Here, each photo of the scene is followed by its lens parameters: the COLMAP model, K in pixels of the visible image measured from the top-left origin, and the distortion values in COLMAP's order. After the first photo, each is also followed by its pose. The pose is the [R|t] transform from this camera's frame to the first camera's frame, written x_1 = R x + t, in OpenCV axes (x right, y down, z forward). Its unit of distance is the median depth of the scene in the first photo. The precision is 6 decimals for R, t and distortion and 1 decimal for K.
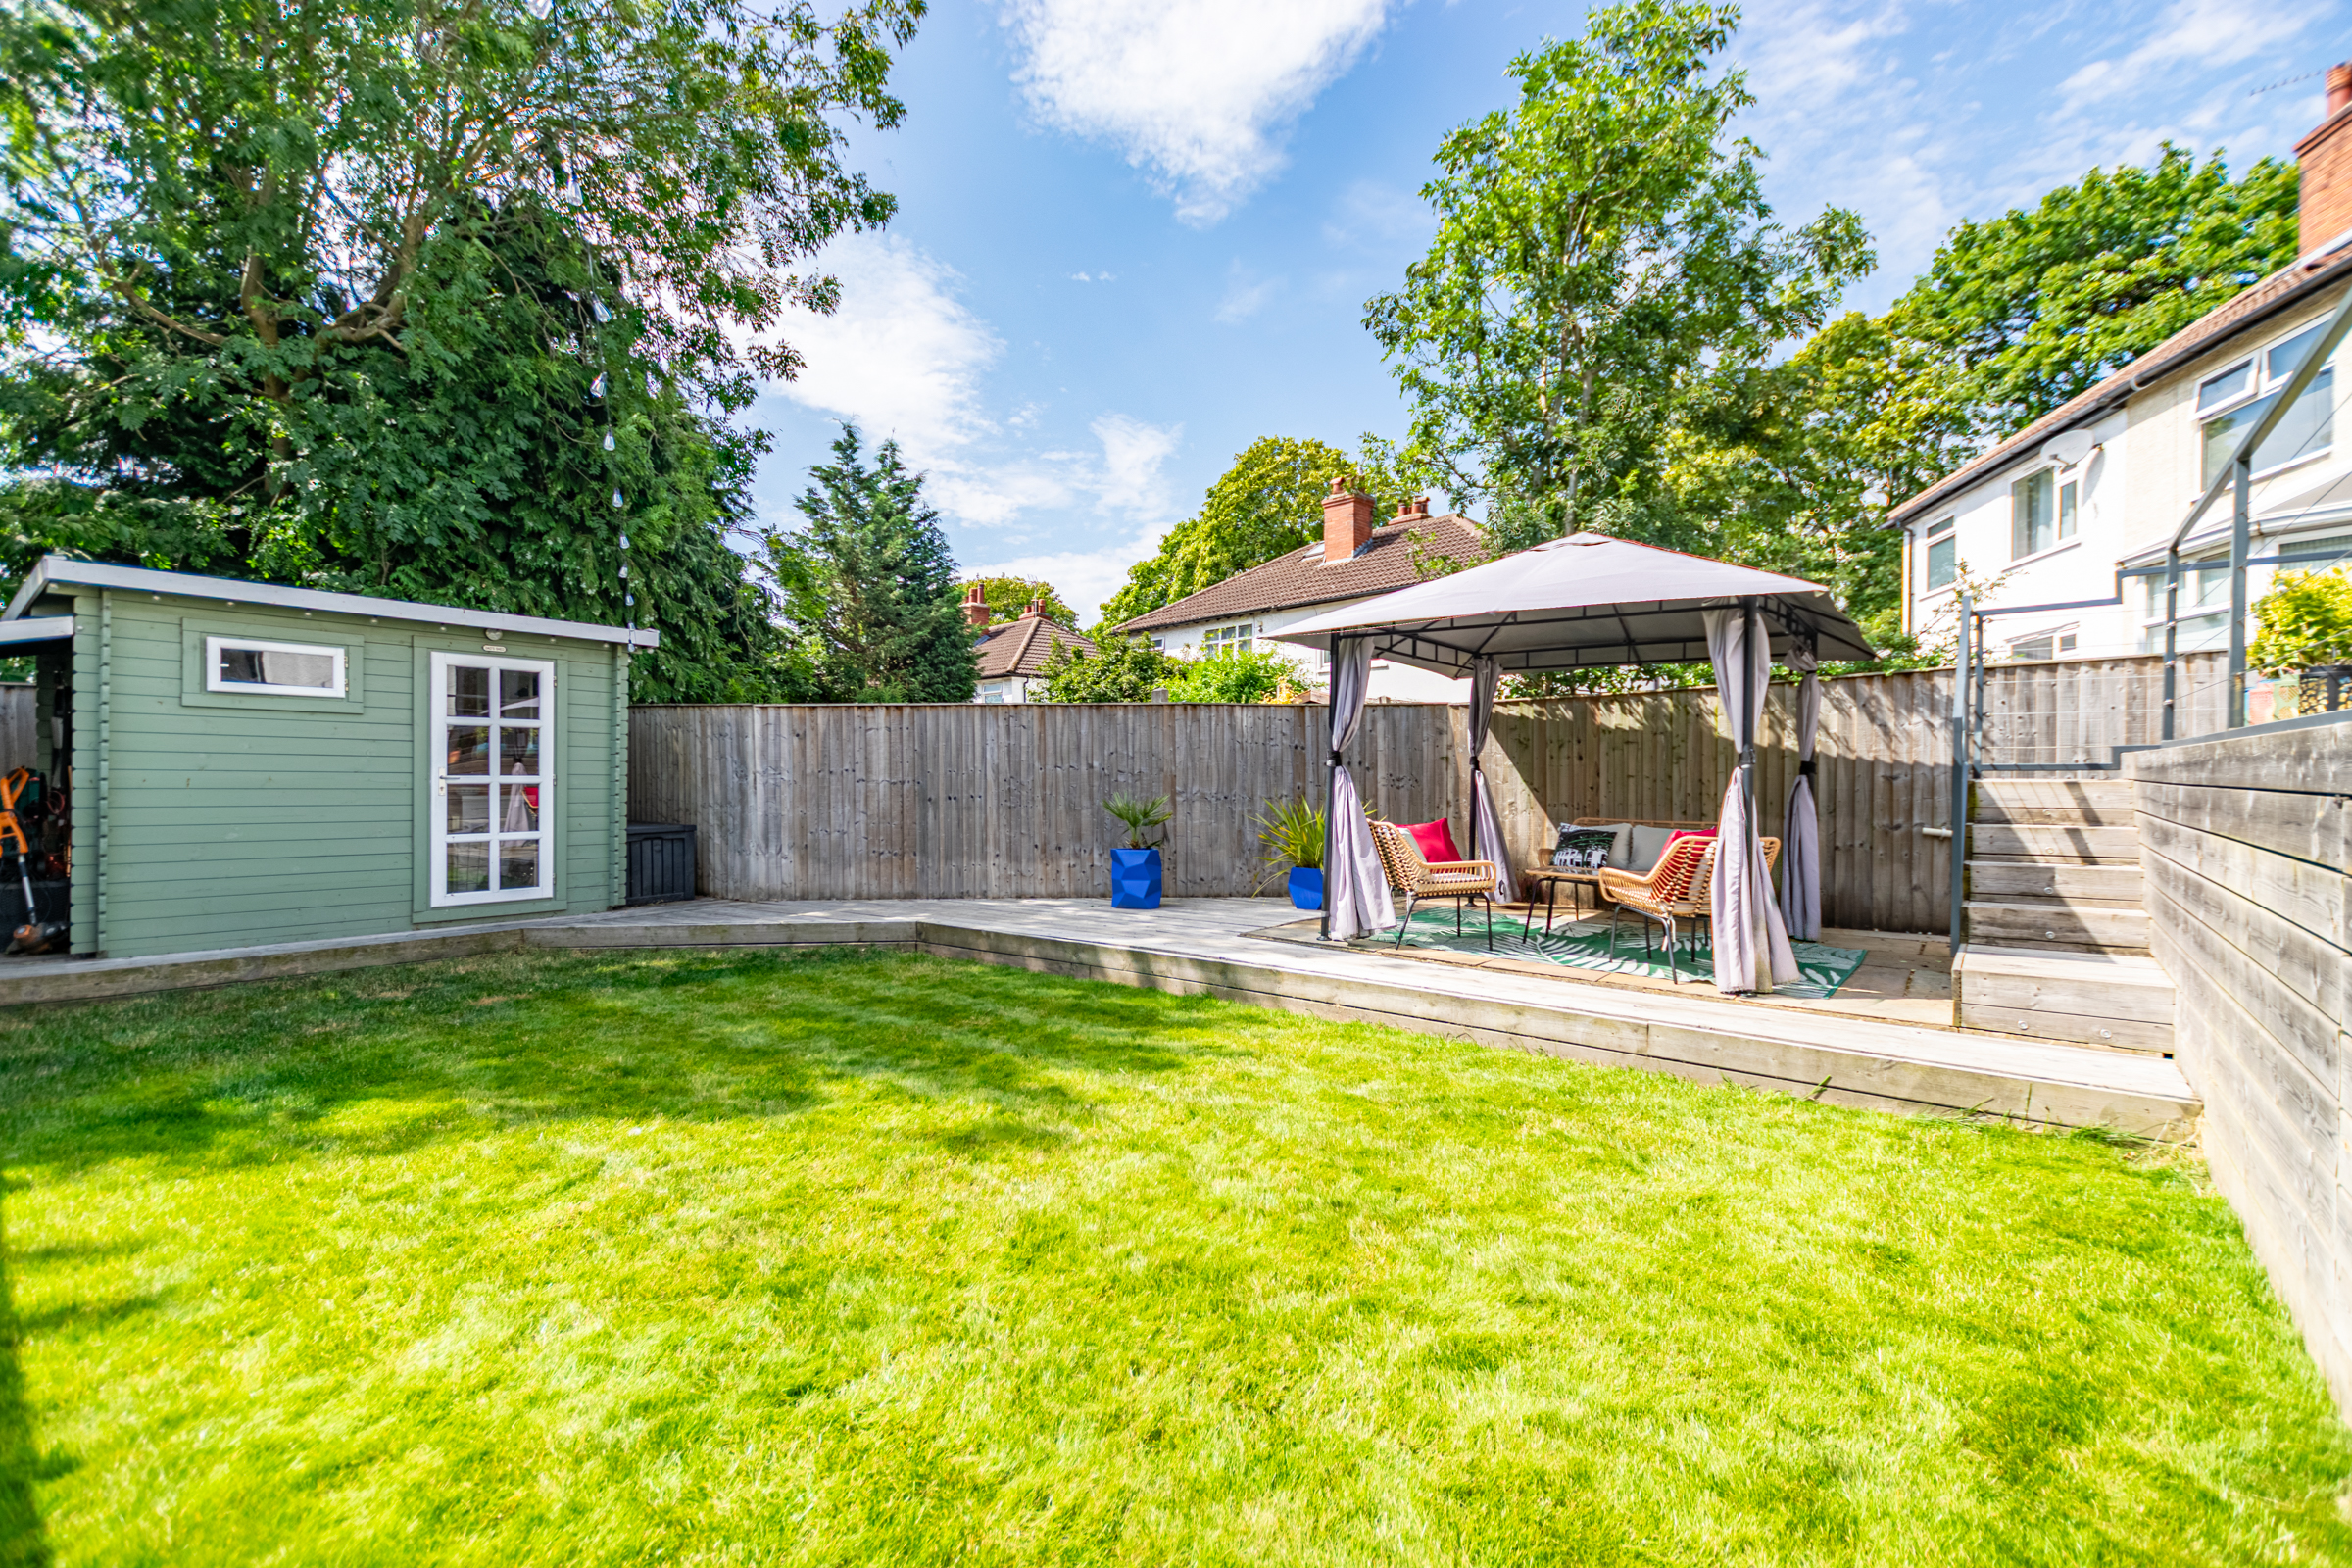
lens RADIAL K [[1020.5, 0, 1182.3], [0, 1020.5, 787.7], [0, 0, 1]] dist [0.007638, -0.002791]
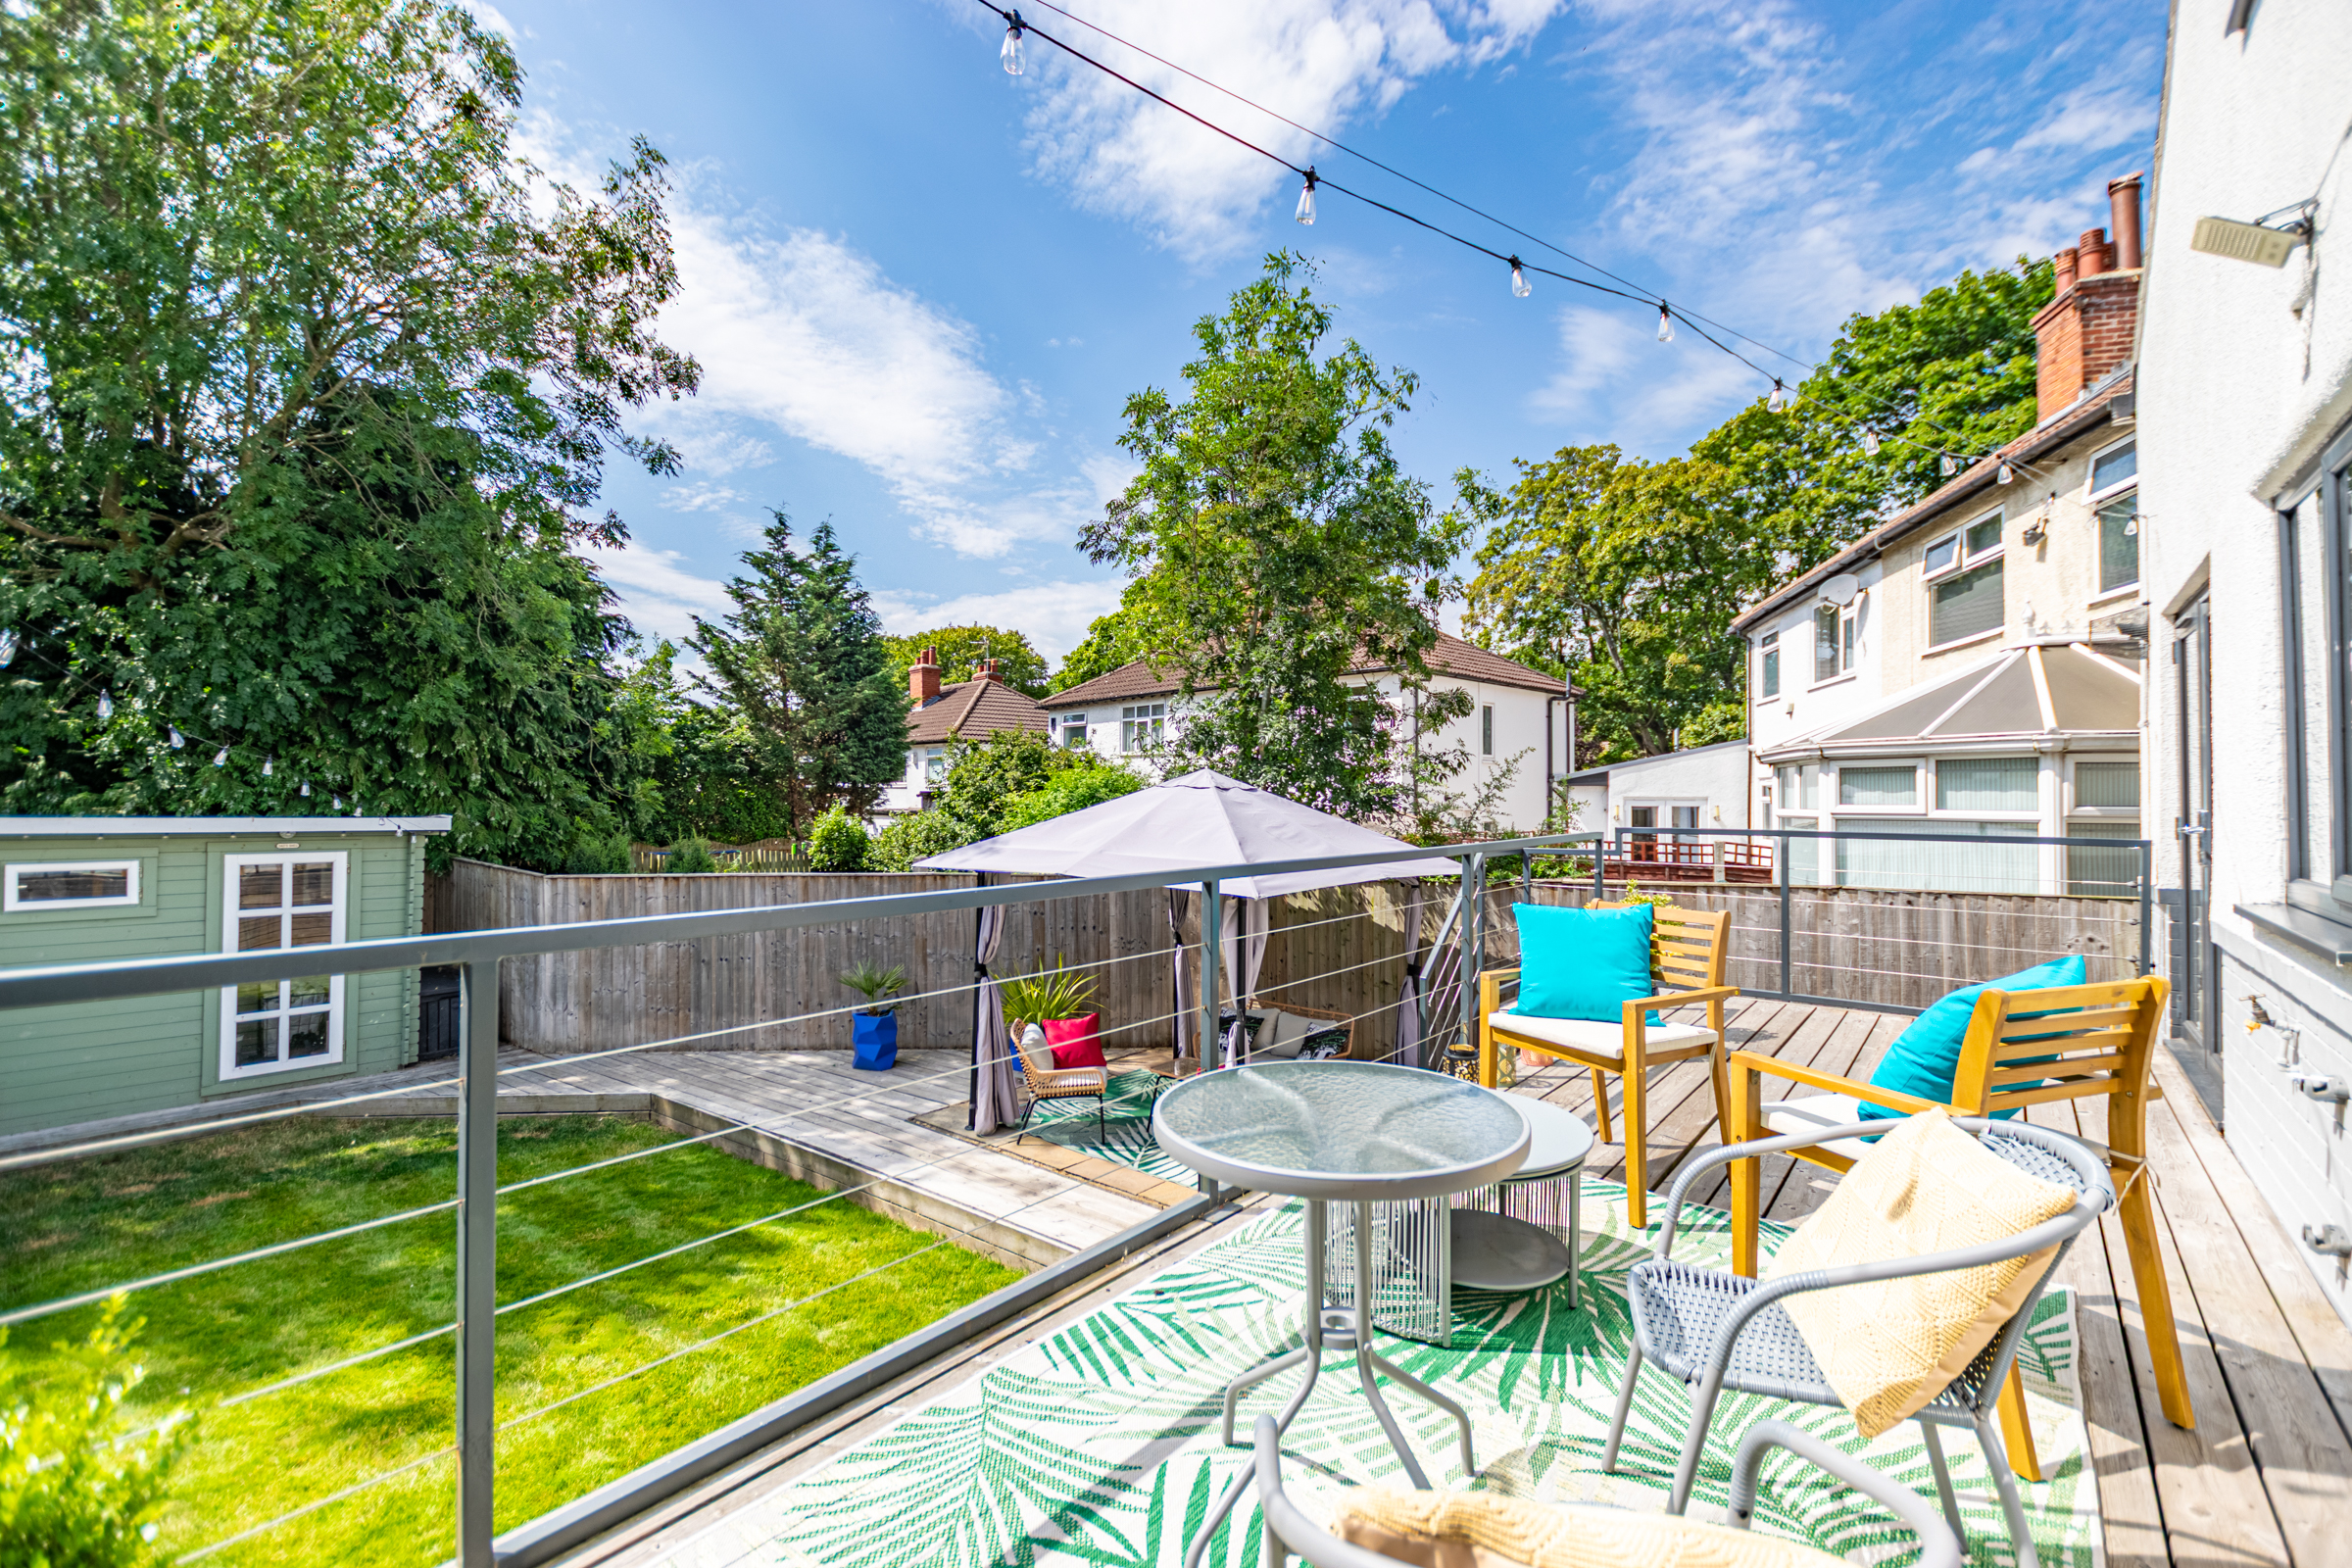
lens RADIAL K [[1020.5, 0, 1171.1], [0, 1020.5, 789.5], [0, 0, 1]] dist [0.007638, -0.002791]
pose [[0.999970, 0.000834, -0.007680, 0.120981], [-0.001044, 0.999626, -0.027323, -0.065214], [0.007654, 0.027330, 0.999597, -0.048846]]
